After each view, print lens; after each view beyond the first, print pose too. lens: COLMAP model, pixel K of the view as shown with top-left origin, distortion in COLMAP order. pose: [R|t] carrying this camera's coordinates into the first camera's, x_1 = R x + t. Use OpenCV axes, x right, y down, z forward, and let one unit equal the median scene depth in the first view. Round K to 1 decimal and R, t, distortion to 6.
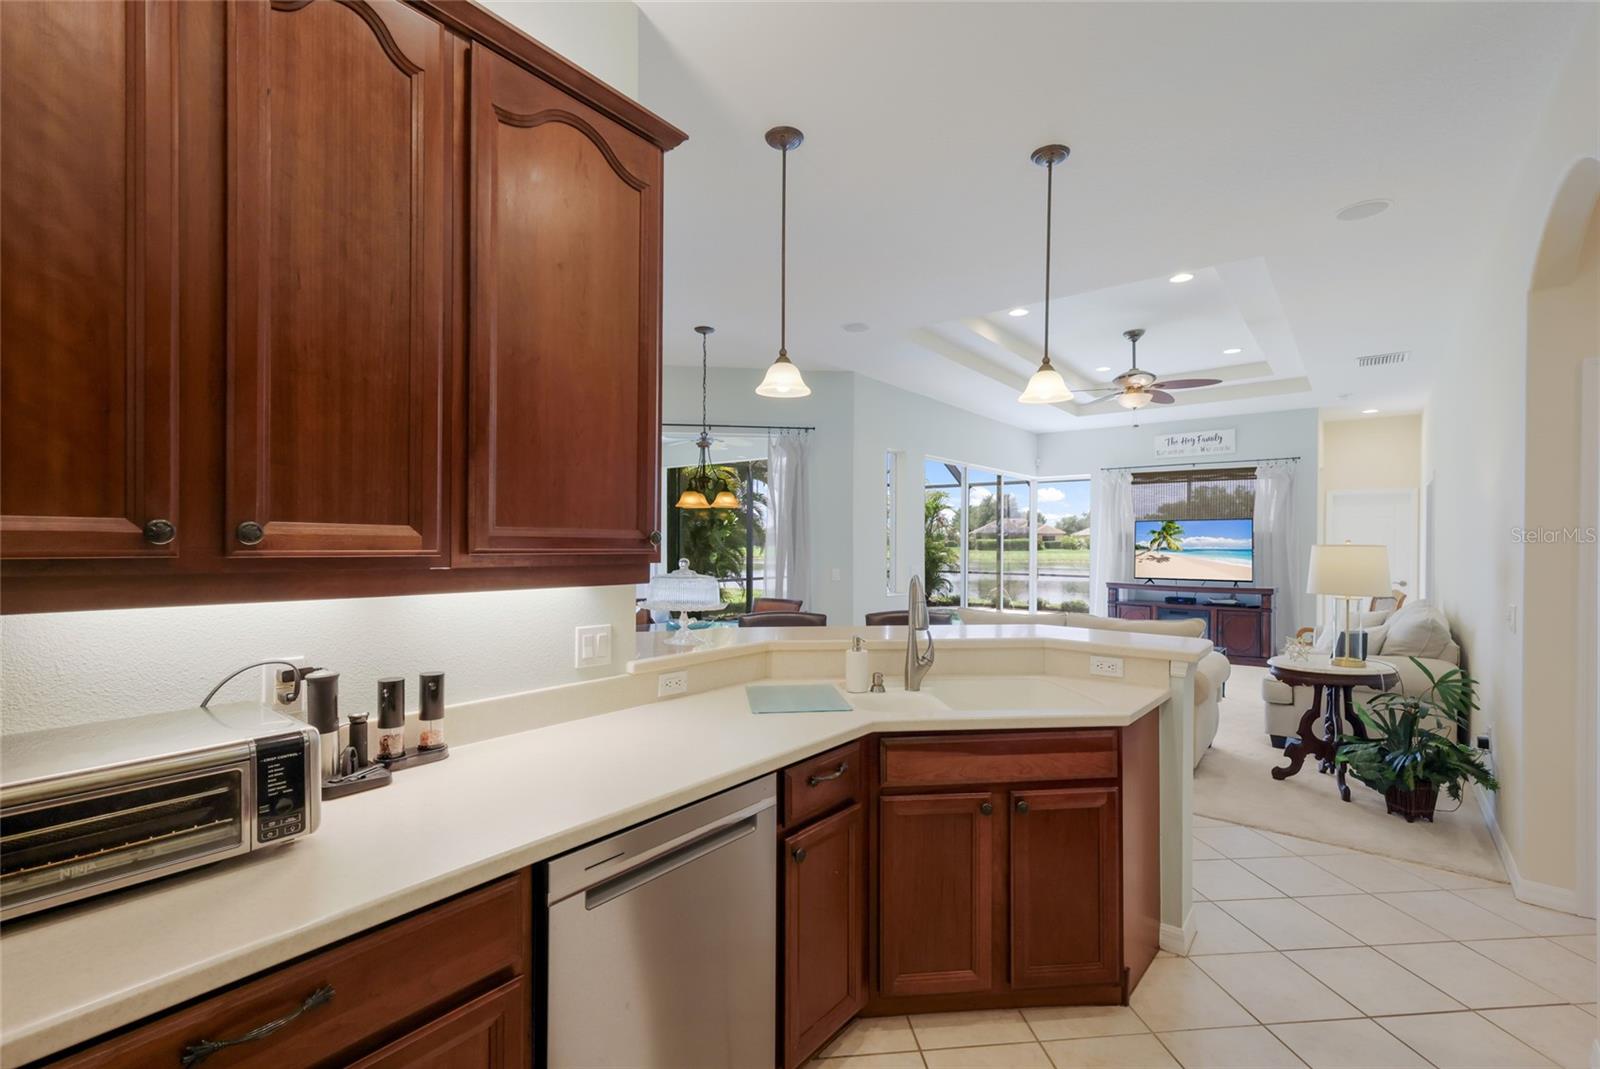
lens RADIAL K [[686.6, 0, 809.0], [0, 686.6, 542.7], [0, 0, 1]] dist [0.003159, 0.001279]
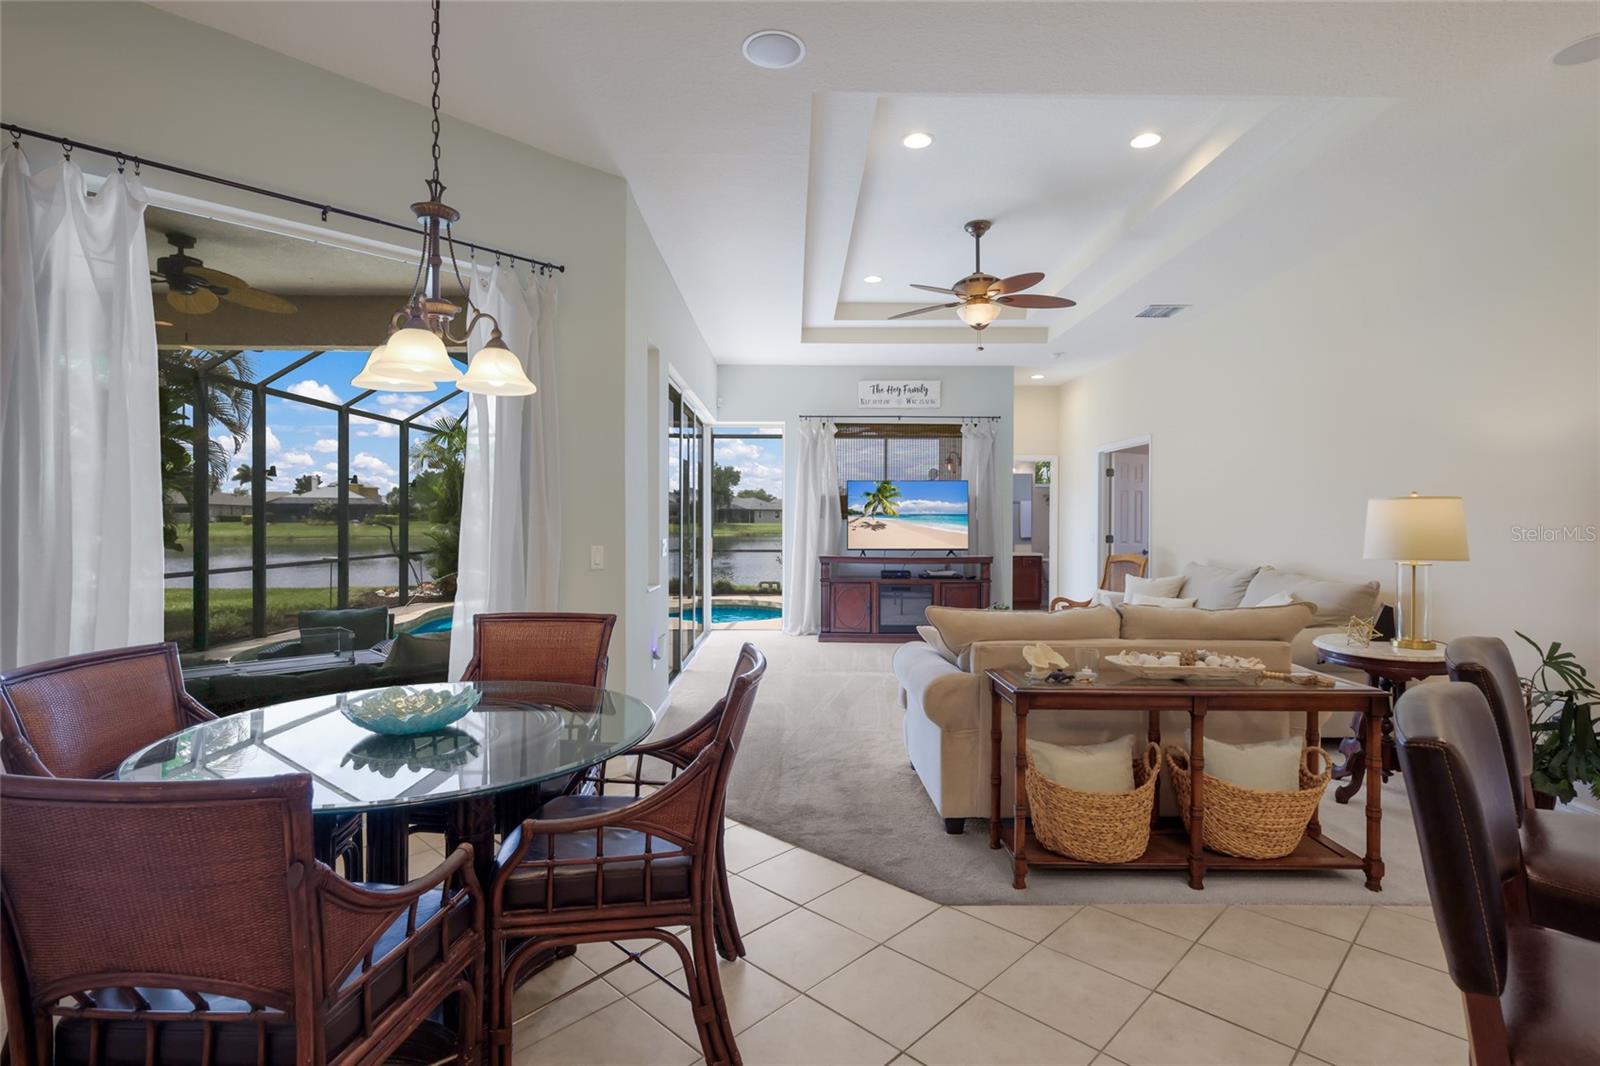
lens RADIAL K [[768.5, 0, 800.8], [0, 768.5, 518.2], [0, 0, 1]] dist [-0.001822, -0.001140]
pose [[0.777066, -0.002025, 0.629416, -0.153818], [-0.000118, 0.999994, 0.003363, 0.010816], [-0.629419, -0.002687, 0.777061, 0.331024]]
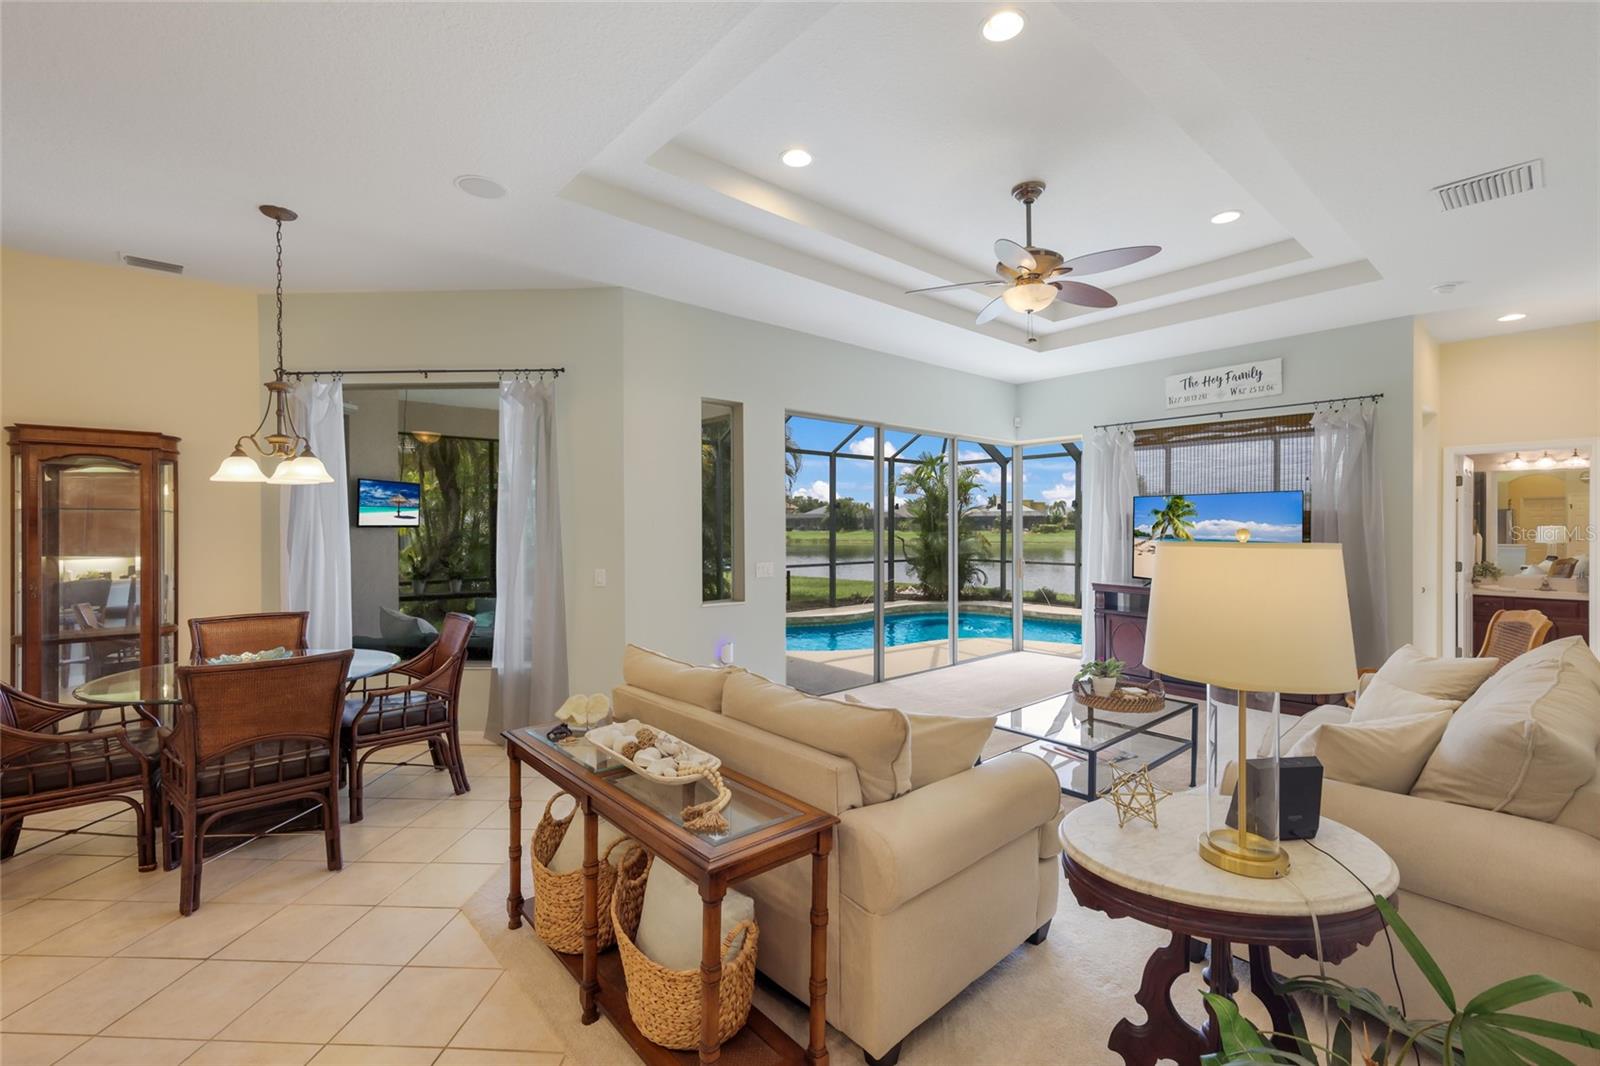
lens RADIAL K [[686.6, 0, 797.6], [0, 686.6, 527.2], [0, 0, 1]] dist [0.003159, 0.001279]
pose [[0.985268, -0.004052, -0.170970, 0.267190], [0.004579, 0.999986, 0.002686, -0.004505], [0.170956, -0.003429, 0.985273, 0.256179]]
